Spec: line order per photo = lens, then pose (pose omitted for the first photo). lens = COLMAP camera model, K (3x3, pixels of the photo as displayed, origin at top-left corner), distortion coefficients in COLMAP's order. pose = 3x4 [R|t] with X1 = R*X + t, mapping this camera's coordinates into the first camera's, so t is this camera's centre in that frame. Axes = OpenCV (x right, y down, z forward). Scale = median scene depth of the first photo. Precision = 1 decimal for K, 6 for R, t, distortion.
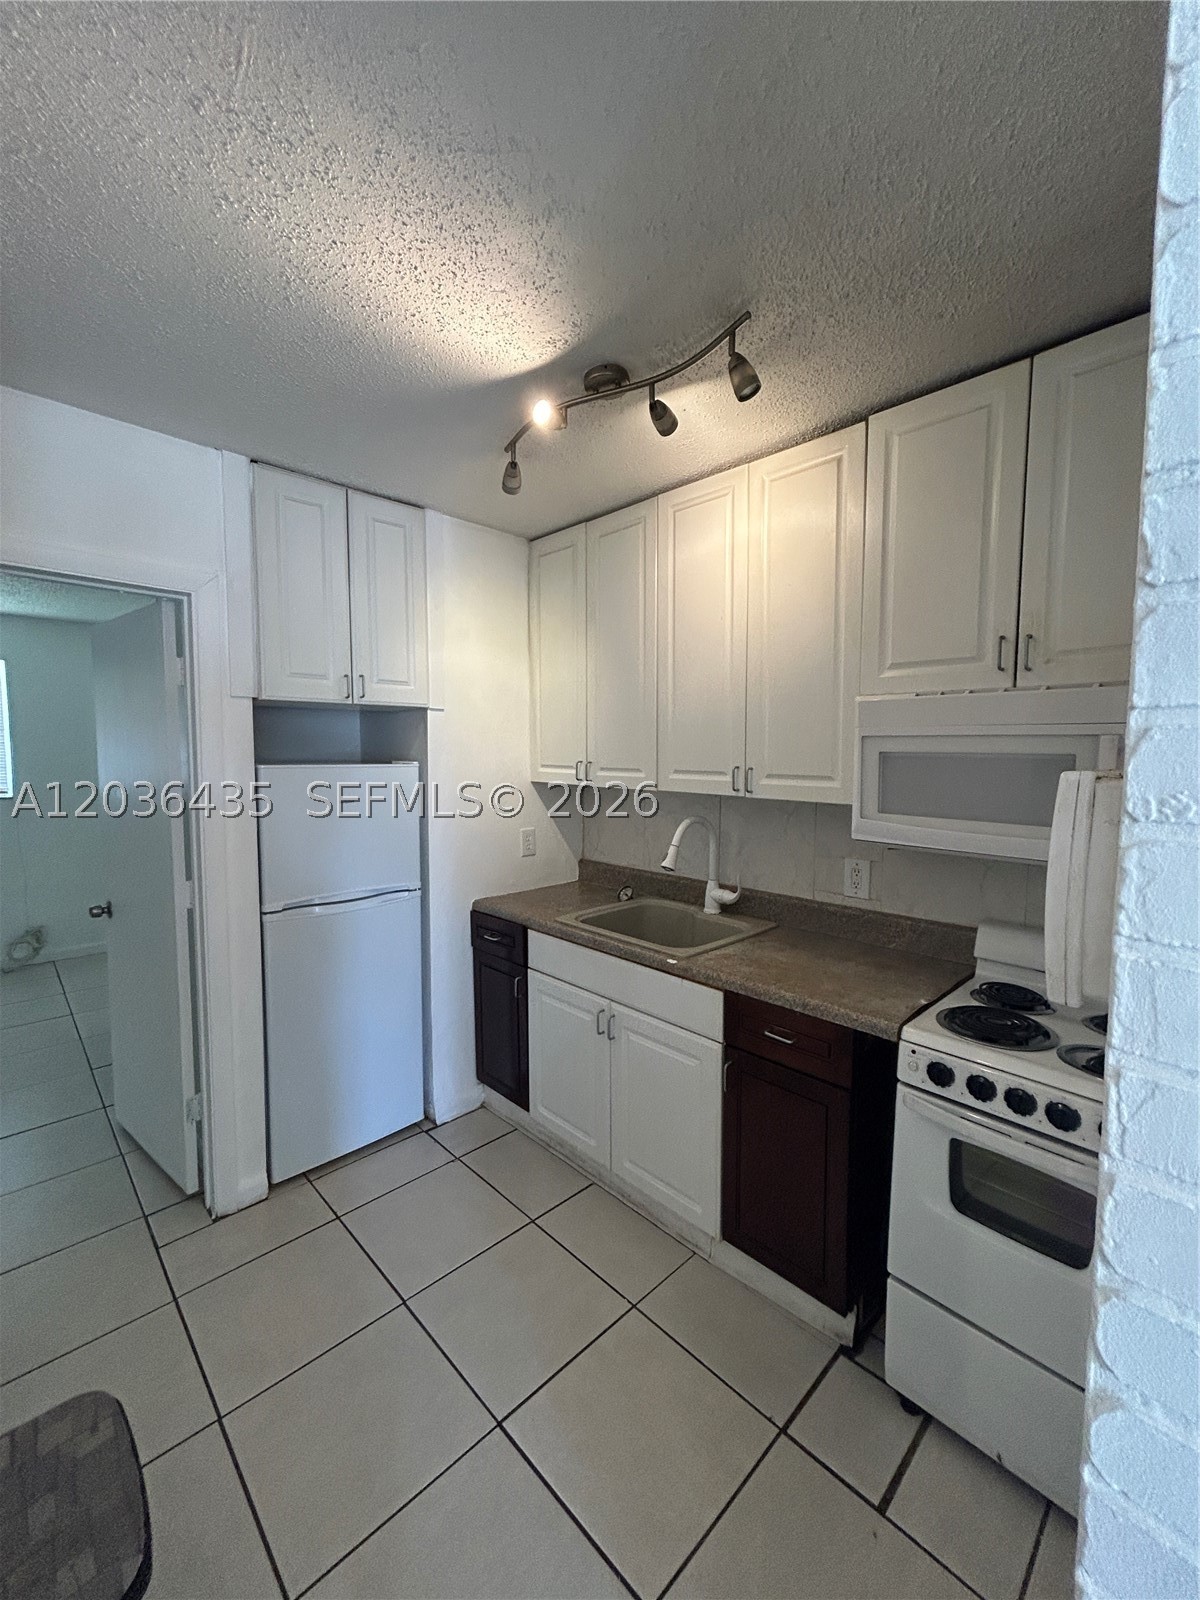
lens RADIAL K [[642.0, 0, 599.4], [0, 642.0, 797.7], [0, 0, 1]] dist [-0.007016, 0.001479]
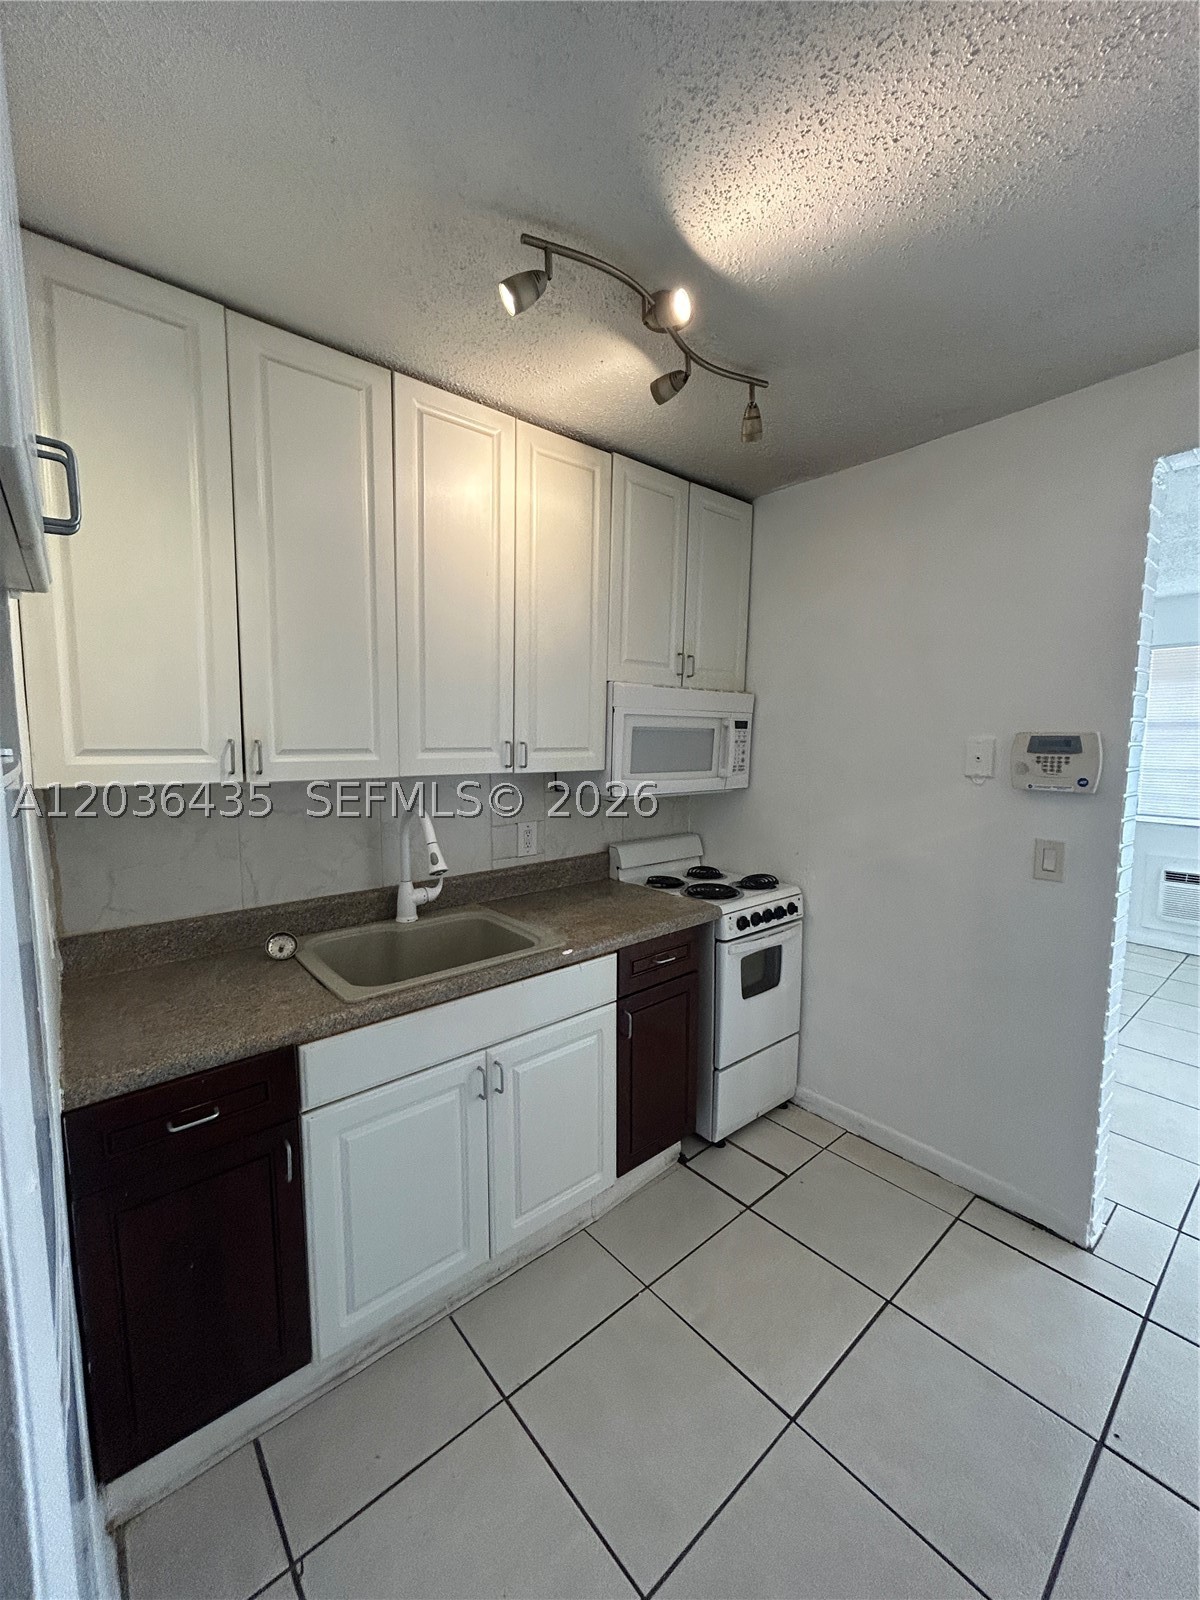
lens RADIAL K [[642.0, 0, 598.8], [0, 642.0, 798.7], [0, 0, 1]] dist [-0.007016, 0.001479]
pose [[0.064561, -0.106969, 0.992164, -0.756530], [0.067031, 0.992458, 0.102639, -0.055708], [-0.995660, 0.059879, 0.071244, 0.848894]]
